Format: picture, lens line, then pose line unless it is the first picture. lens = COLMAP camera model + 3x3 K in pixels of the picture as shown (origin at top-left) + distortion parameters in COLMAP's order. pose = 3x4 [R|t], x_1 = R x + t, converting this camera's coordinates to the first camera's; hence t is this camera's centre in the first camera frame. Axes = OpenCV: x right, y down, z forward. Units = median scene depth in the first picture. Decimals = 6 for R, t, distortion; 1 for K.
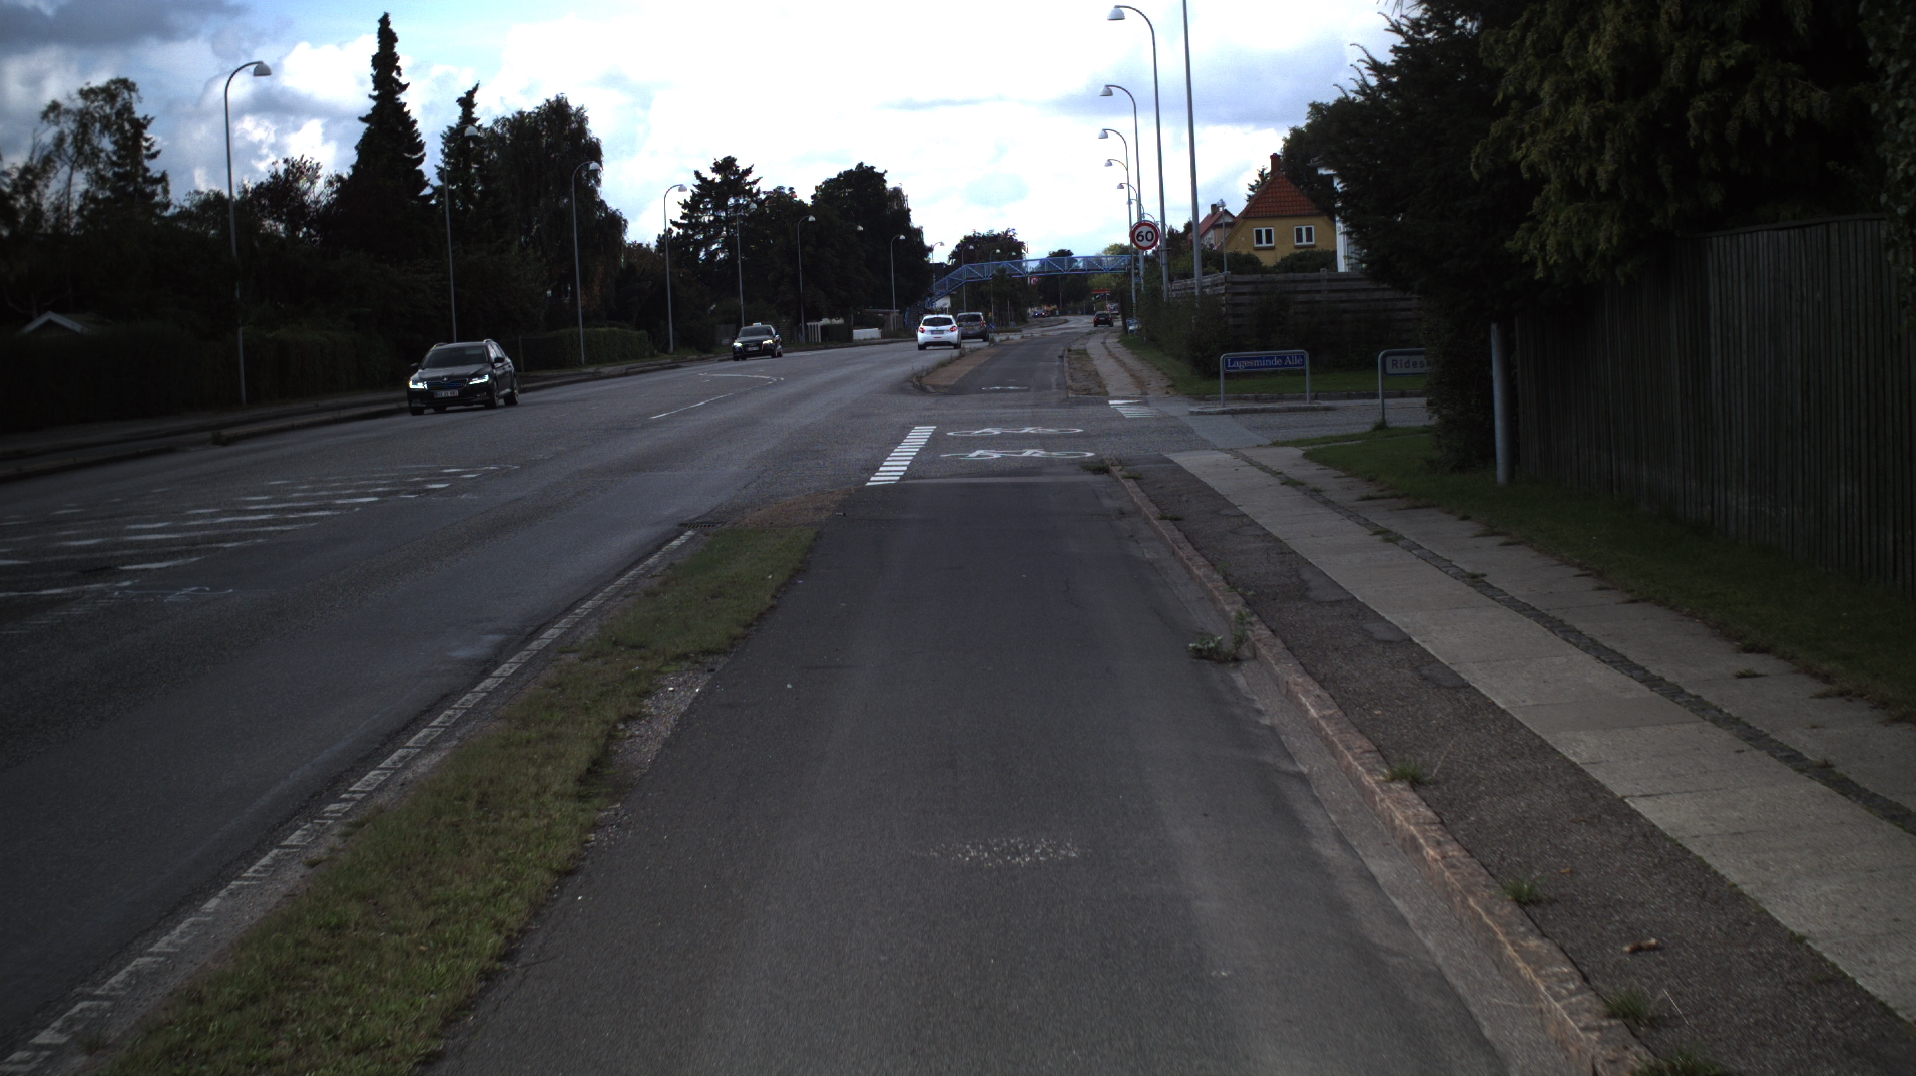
lens RADIAL K [[3335.4, 0, 958.0], [0, 3335.4, 538.0], [0, 0, 1]] dist [-0.270032, 0.286088]
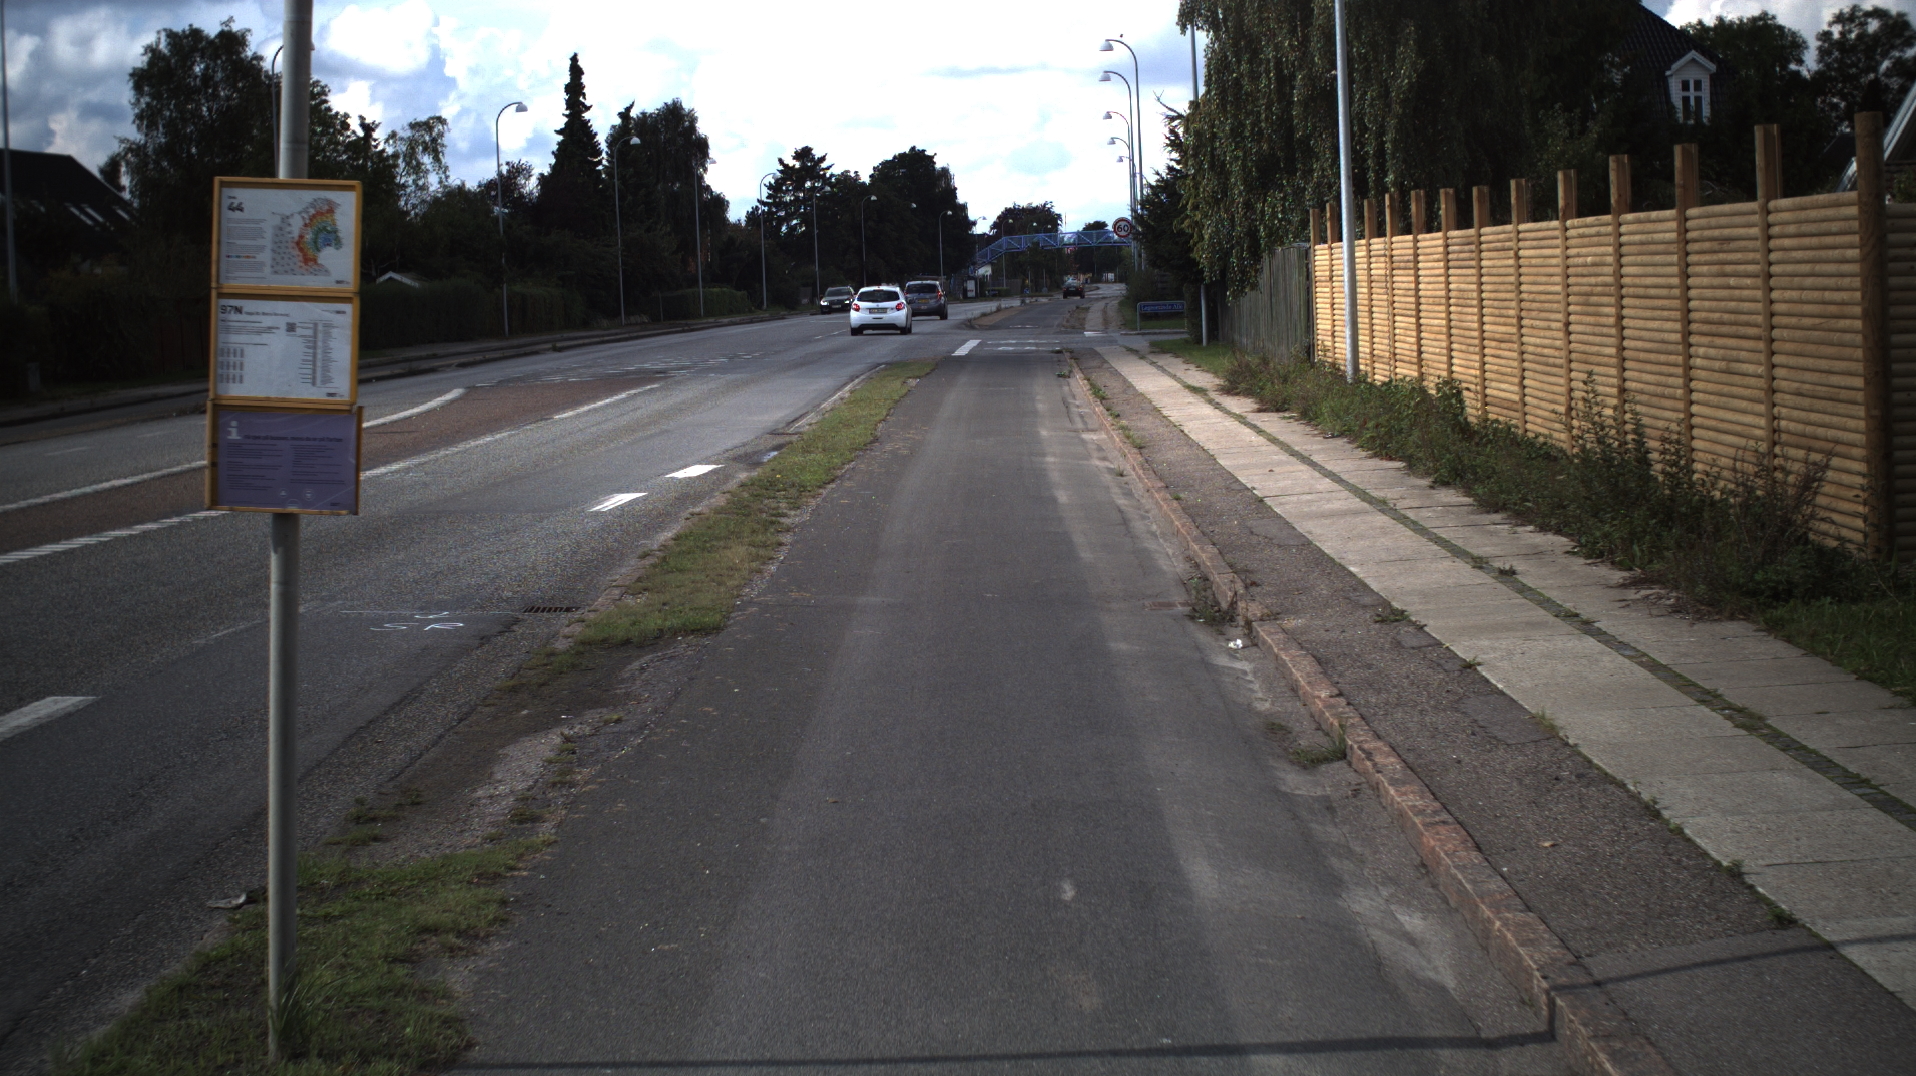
lens RADIAL K [[3335.4, 0, 958.0], [0, 3335.4, 538.0], [0, 0, 1]] dist [-0.270032, 0.286088]
pose [[0.999873, 0.010978, -0.011532, 0.000769], [-0.010863, 0.999892, 0.009942, 0.015476], [0.011640, -0.009815, 0.999884, -0.226027]]
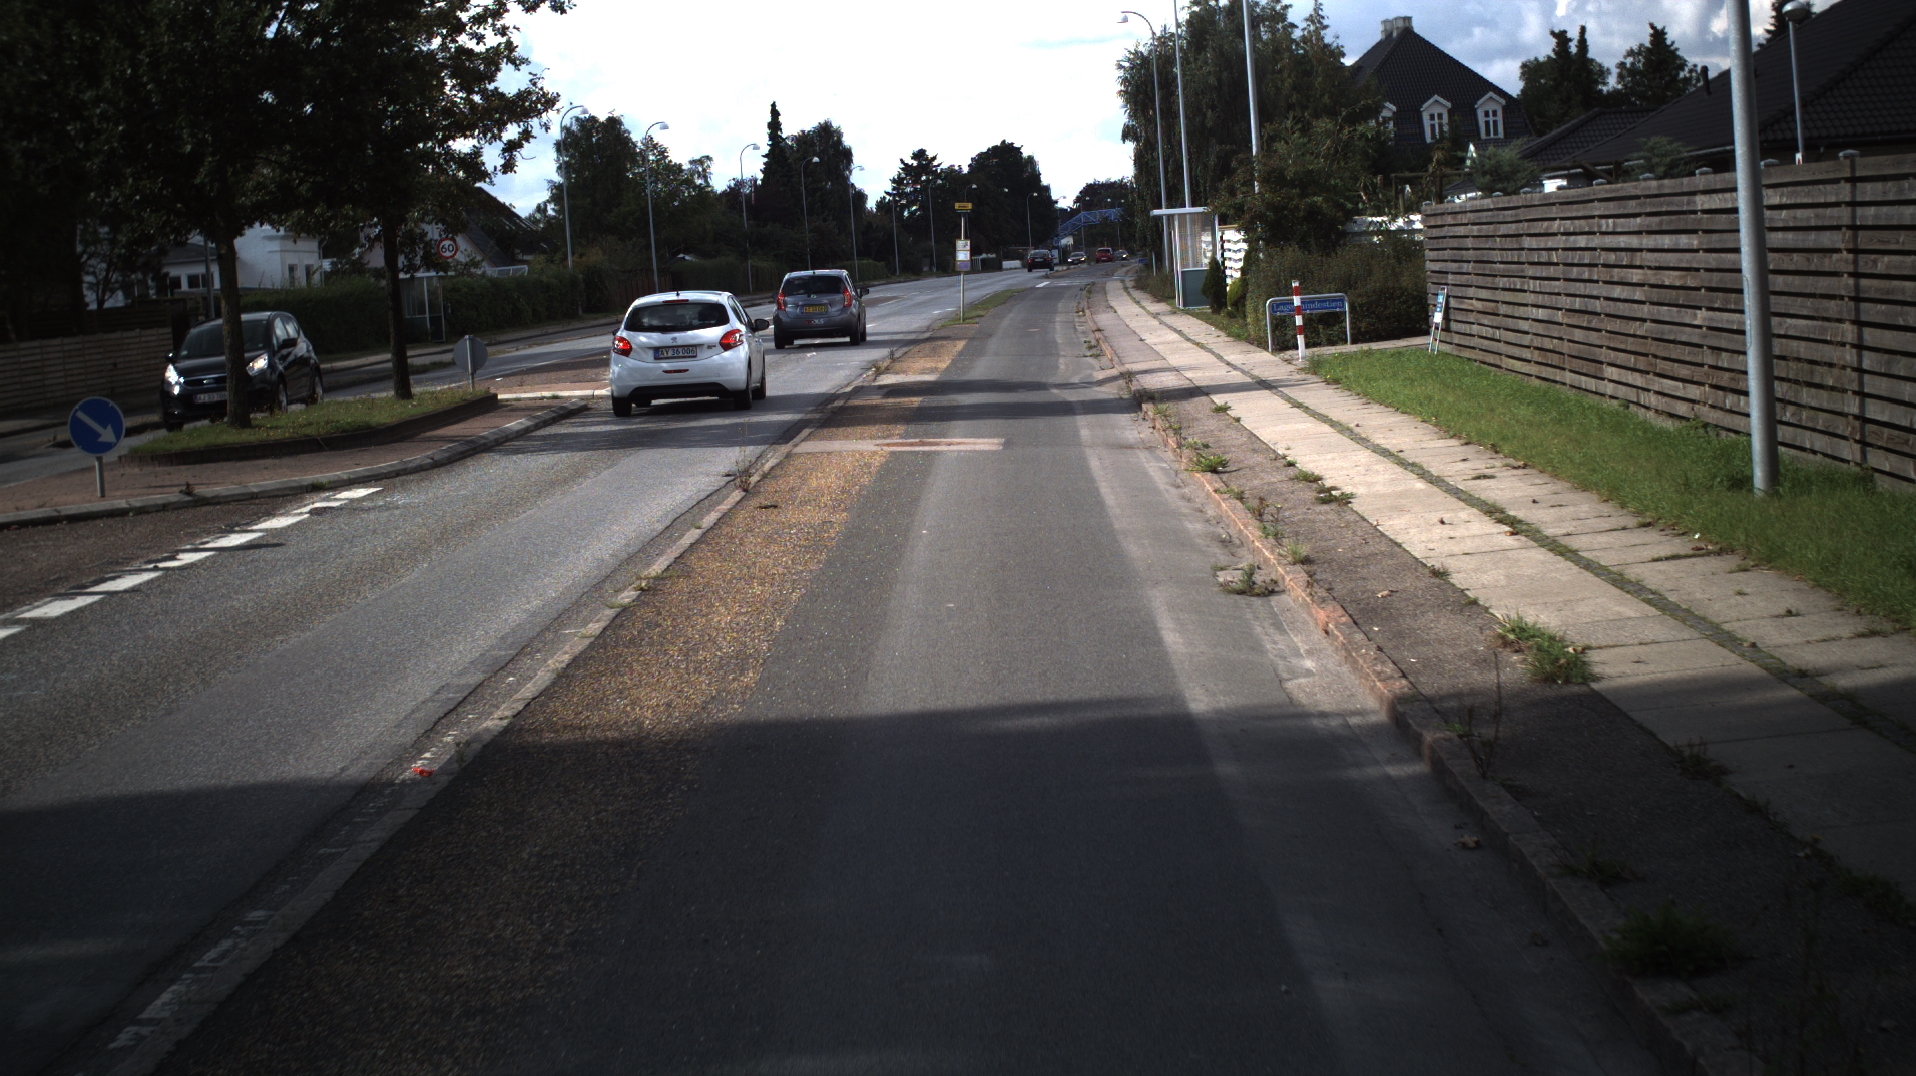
lens RADIAL K [[3335.4, 0, 958.0], [0, 3335.4, 538.0], [0, 0, 1]] dist [-0.270032, 0.286088]
pose [[0.999006, -0.017407, -0.041040, 0.008723], [0.018176, 0.999665, 0.018429, 0.042618], [0.040705, -0.019157, 0.998988, -0.622229]]
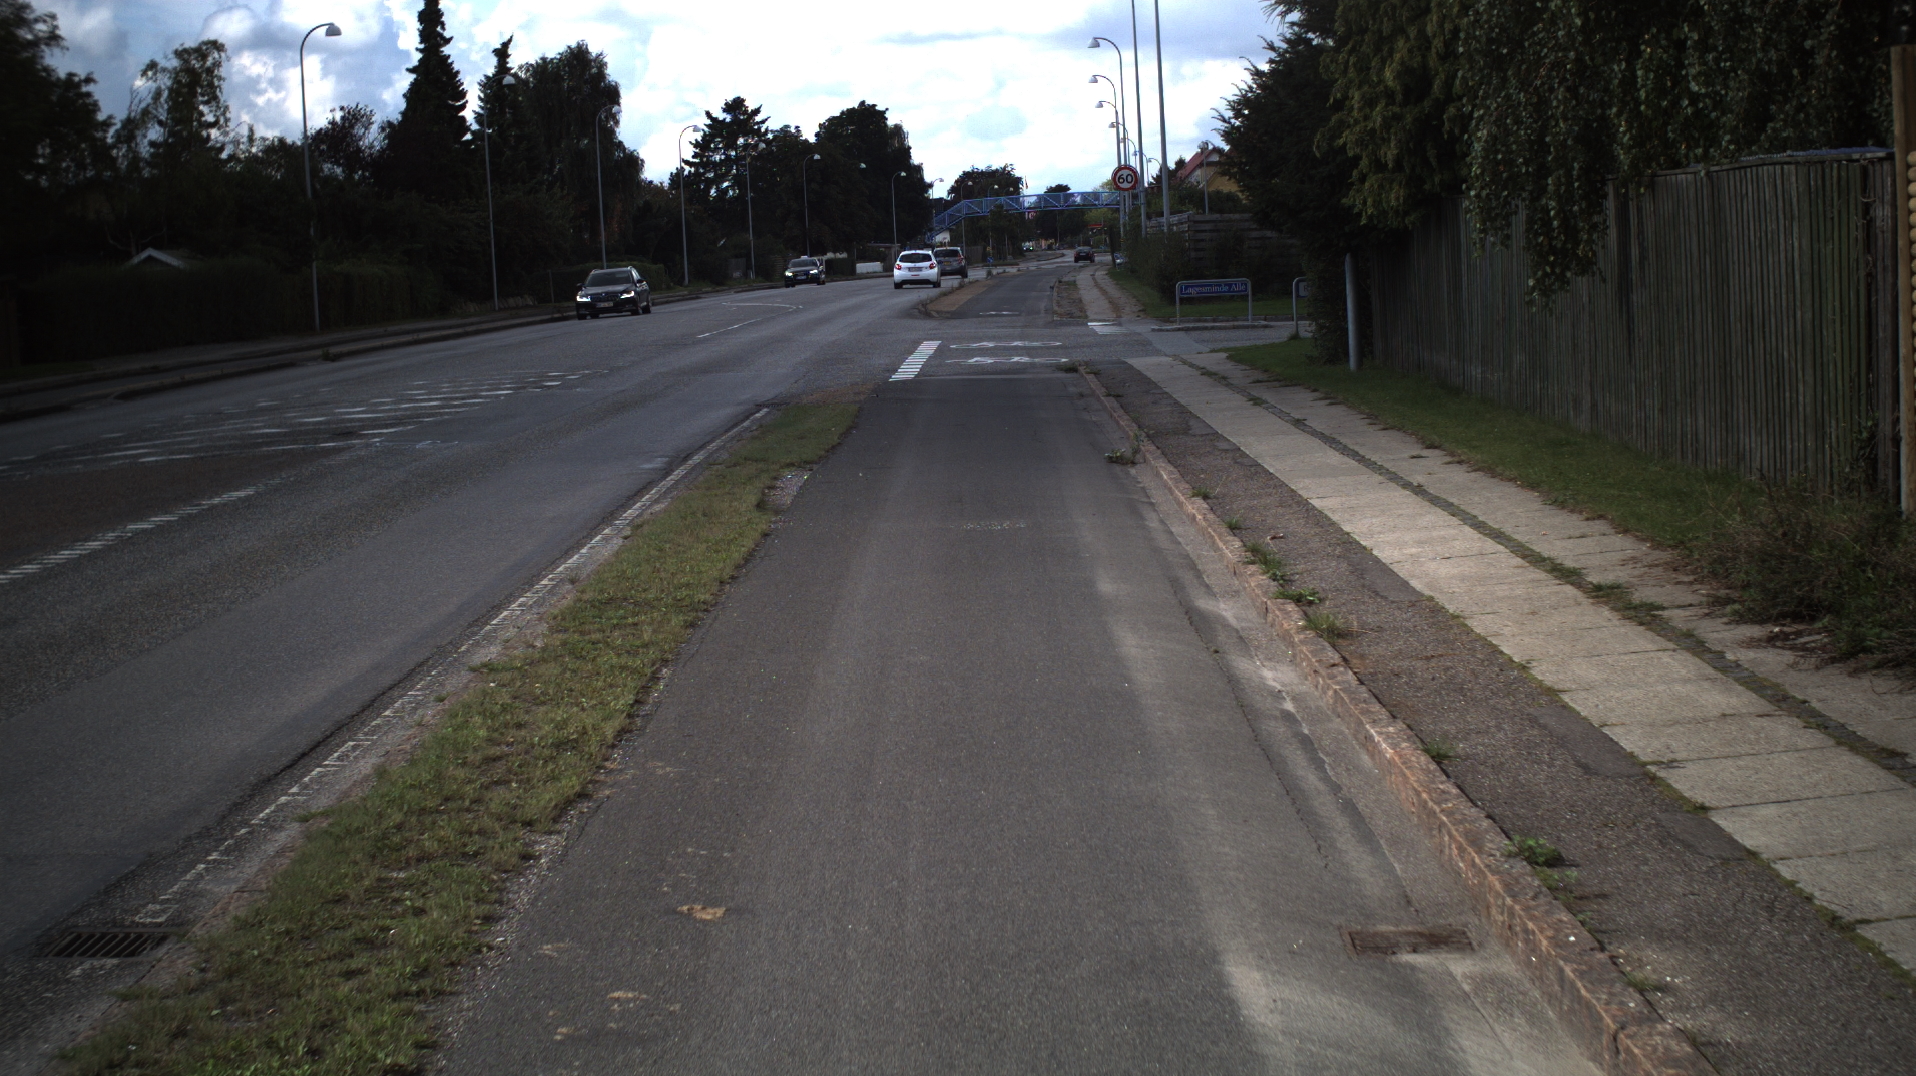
lens RADIAL K [[3336.0, 0, 958.0], [0, 3336.0, 538.0], [0, 0, 1]] dist [-0.277134, 0.318208]
pose [[1.000000, -0.000928, 0.000296, -0.000241], [0.000922, 0.999805, 0.019740, 0.003742], [-0.000314, -0.019740, 0.999805, -0.056609]]
